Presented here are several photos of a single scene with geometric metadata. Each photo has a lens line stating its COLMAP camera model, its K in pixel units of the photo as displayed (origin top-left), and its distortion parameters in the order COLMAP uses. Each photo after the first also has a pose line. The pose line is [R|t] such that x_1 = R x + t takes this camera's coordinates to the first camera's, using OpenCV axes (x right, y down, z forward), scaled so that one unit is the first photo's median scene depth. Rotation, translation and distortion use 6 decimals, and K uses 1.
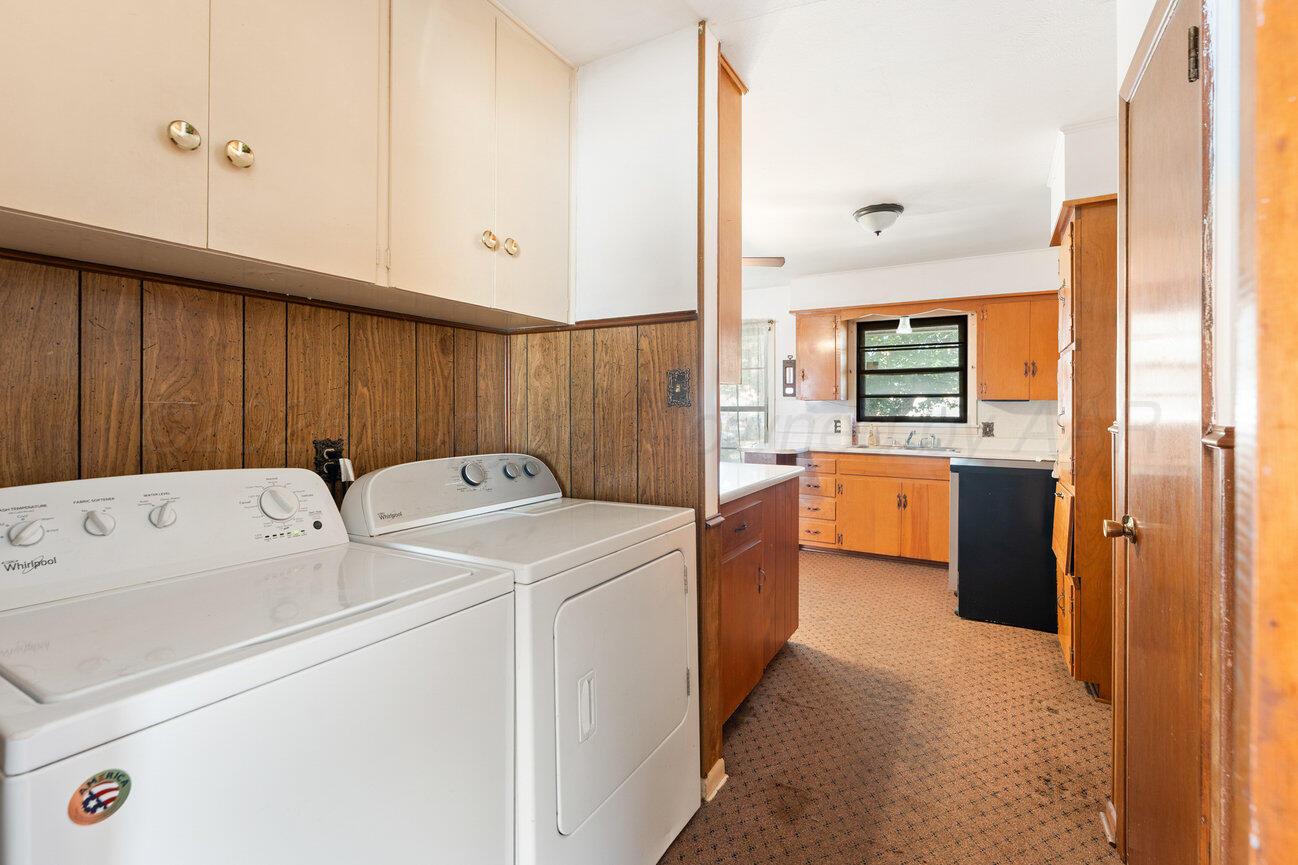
lens RADIAL K [[576.6, 0, 646.3], [0, 576.6, 408.8], [0, 0, 1]] dist [0.001316, -0.000170]
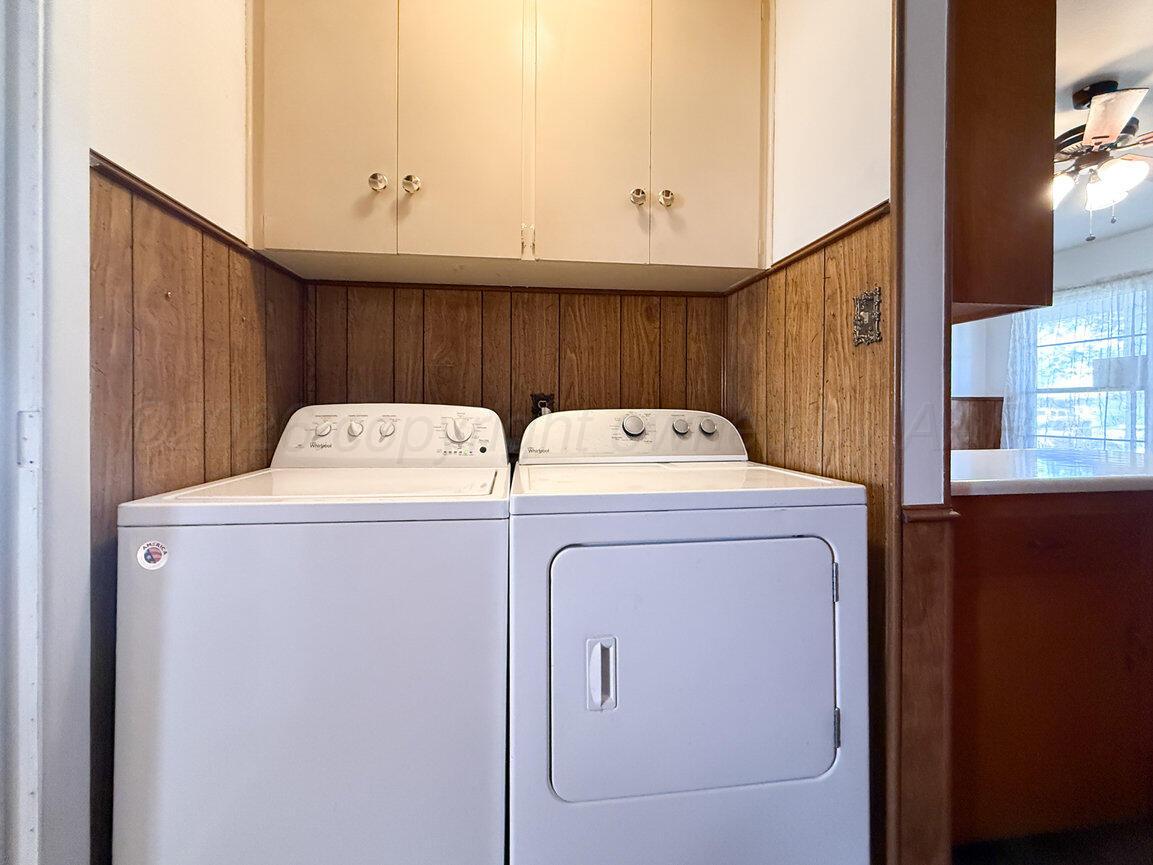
lens RADIAL K [[468.9, 0, 566.8], [0, 468.9, 408.1], [0, 0, 1]] dist [-0.003958, 0.001080]
pose [[0.614767, 0.003450, -0.788701, 0.275086], [0.002481, 0.999977, 0.006308, 0.068579], [0.788705, -0.005835, 0.614744, 0.339932]]
